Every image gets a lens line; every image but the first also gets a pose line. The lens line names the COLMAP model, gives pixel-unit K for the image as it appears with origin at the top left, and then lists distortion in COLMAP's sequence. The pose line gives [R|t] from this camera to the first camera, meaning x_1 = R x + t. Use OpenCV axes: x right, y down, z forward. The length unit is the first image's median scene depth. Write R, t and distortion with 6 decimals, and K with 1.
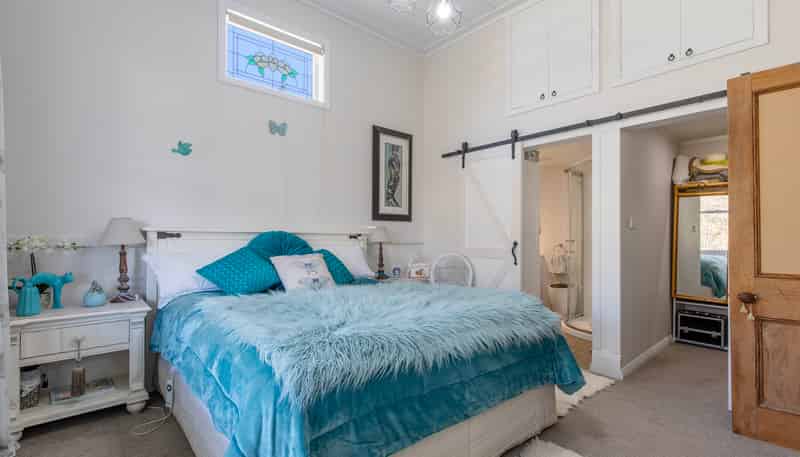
lens RADIAL K [[364.2, 0, 400.0], [0, 364.2, 228.5], [0, 0, 1]] dist [0.000702, -0.000023]
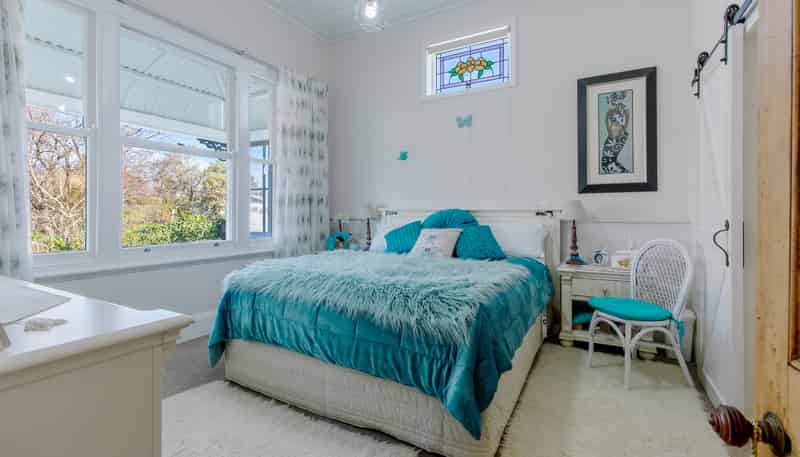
lens RADIAL K [[357.0, 0, 399.4], [0, 357.0, 210.6], [0, 0, 1]] dist [-0.001320, -0.000111]
pose [[0.327501, -0.011466, -0.944781, 0.560237], [0.024335, 0.999697, -0.003697, 0.009499], [0.944538, -0.021780, 0.327680, 0.340365]]
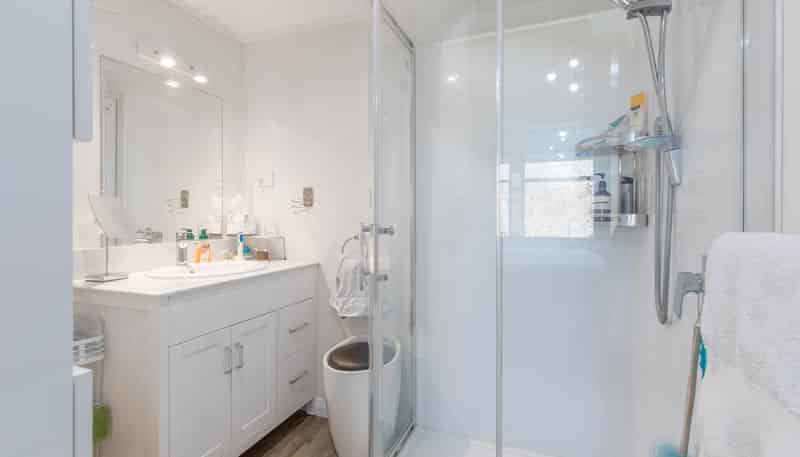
lens RADIAL K [[363.3, 0, 402.0], [0, 363.3, 214.7], [0, 0, 1]] dist [-0.001317, -0.000177]
pose [[0.891773, -0.002756, 0.452475, 0.403087], [-0.007826, 0.999738, 0.021513, 0.021975], [-0.452416, -0.022726, 0.891517, 0.843694]]
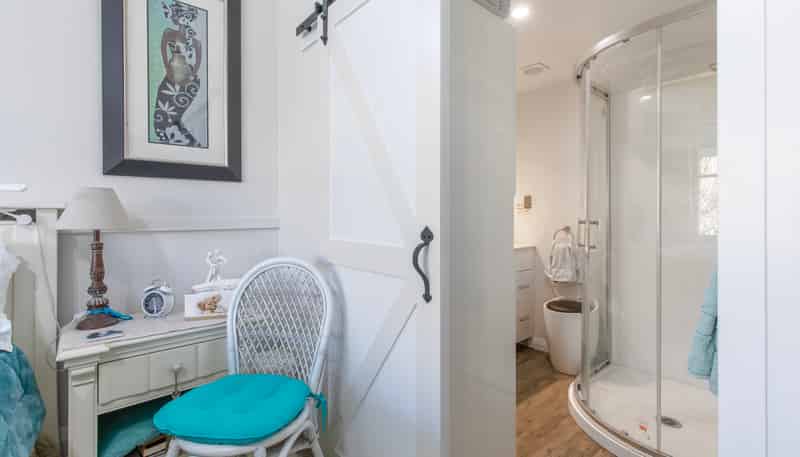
lens RADIAL K [[363.3, 0, 402.0], [0, 363.3, 214.7], [0, 0, 1]] dist [-0.001317, -0.000177]
pose [[0.999877, -0.006115, -0.014473, 0.263439], [0.006536, 0.999552, 0.029198, 0.011897], [0.014288, -0.029289, 0.999469, 0.592711]]
